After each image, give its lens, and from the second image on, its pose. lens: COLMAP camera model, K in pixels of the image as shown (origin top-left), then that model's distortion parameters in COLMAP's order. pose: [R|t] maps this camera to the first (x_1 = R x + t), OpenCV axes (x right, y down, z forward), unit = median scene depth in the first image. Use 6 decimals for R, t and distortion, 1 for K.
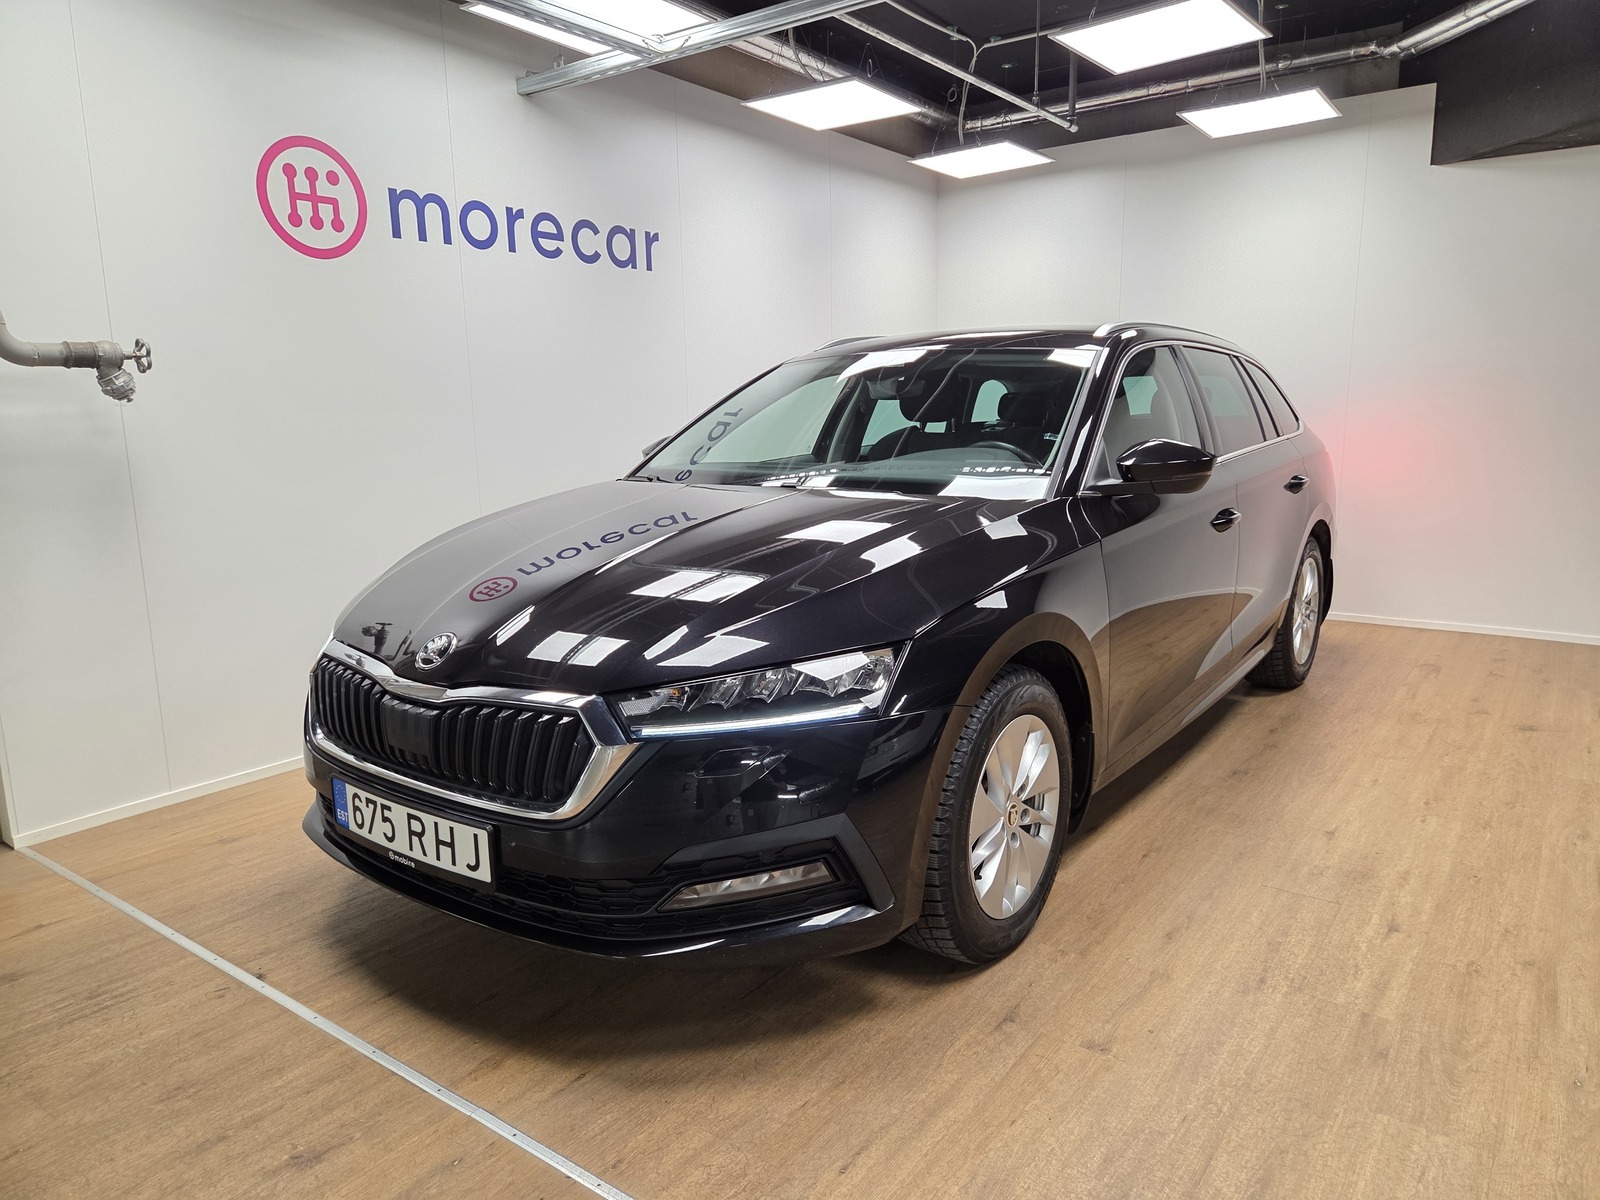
lens RADIAL K [[1061.5, 0, 808.8], [0, 1061.5, 611.6], [0, 0, 1]] dist [0.053215, -0.042976]
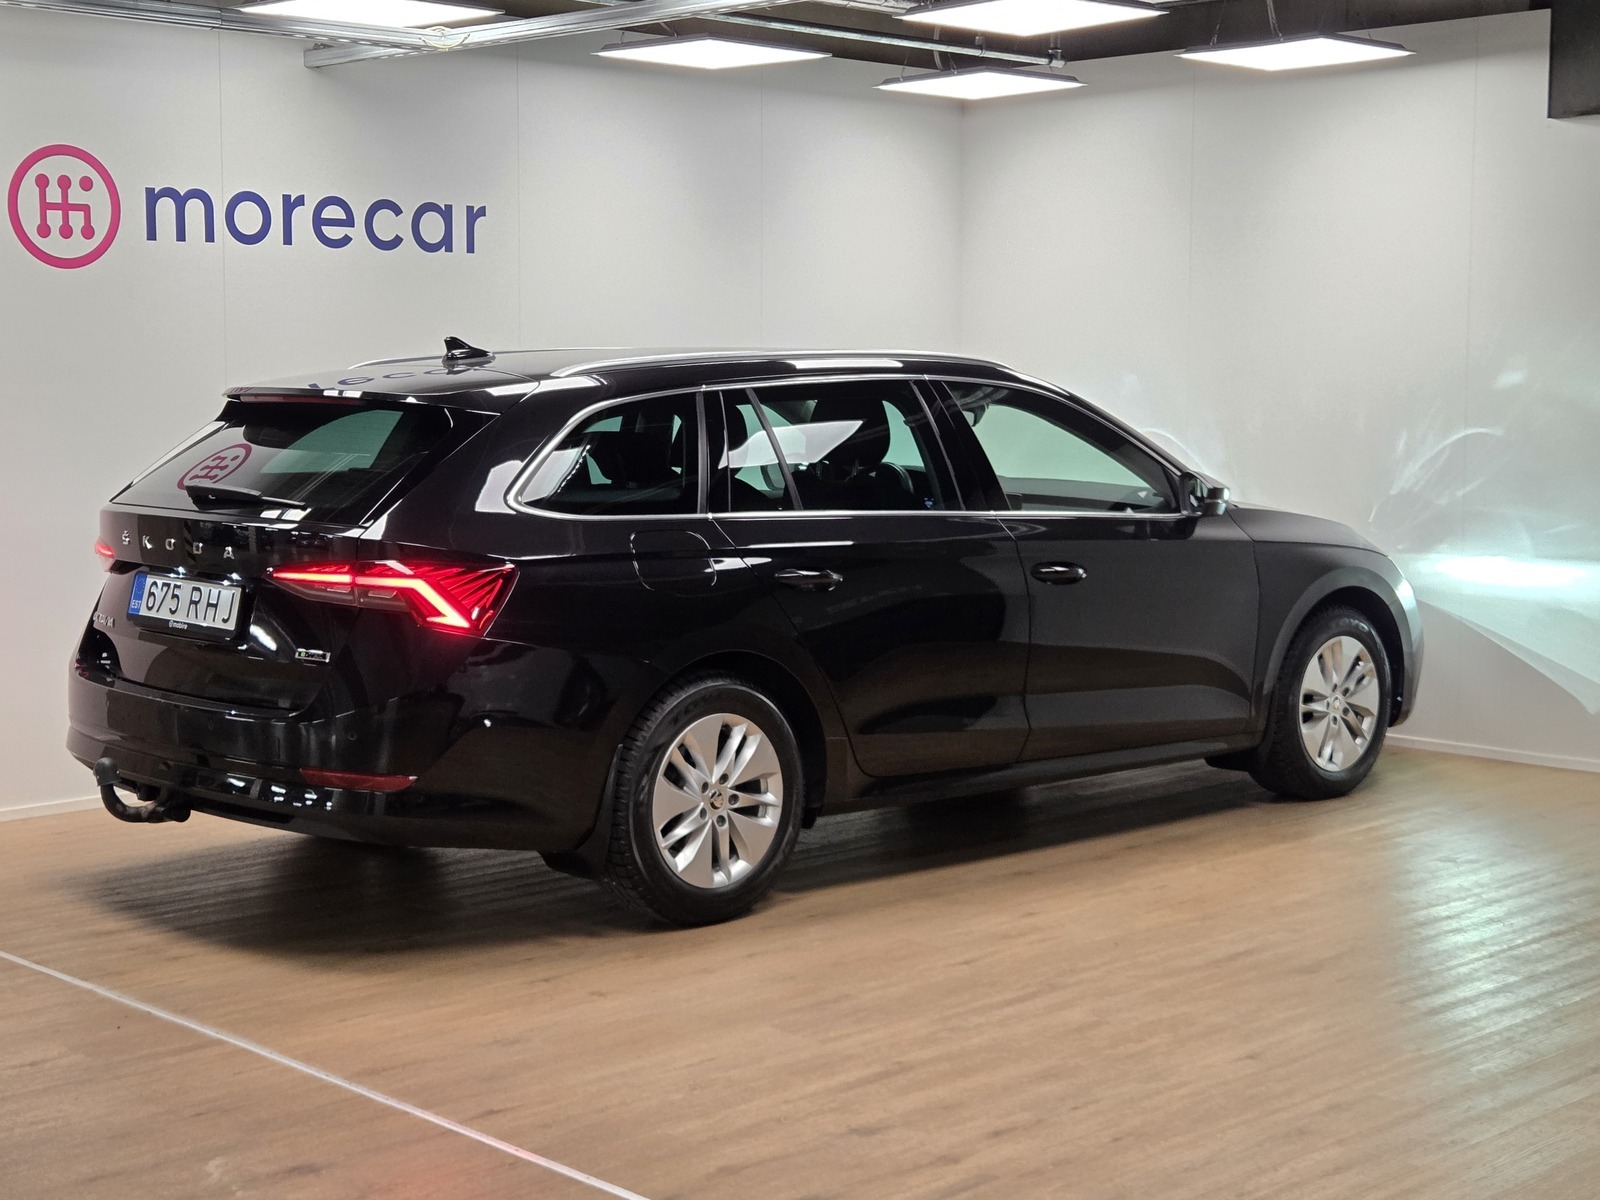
lens RADIAL K [[2469.0, 0, 800.3], [0, 2469.0, 601.2], [0, 0, 1]] dist [0.057648, 0.000000]
pose [[0.986682, 0.036580, -0.158495, 0.533503], [-0.050948, 0.994856, -0.087558, 0.115913], [0.154477, 0.094467, 0.983470, -1.008806]]
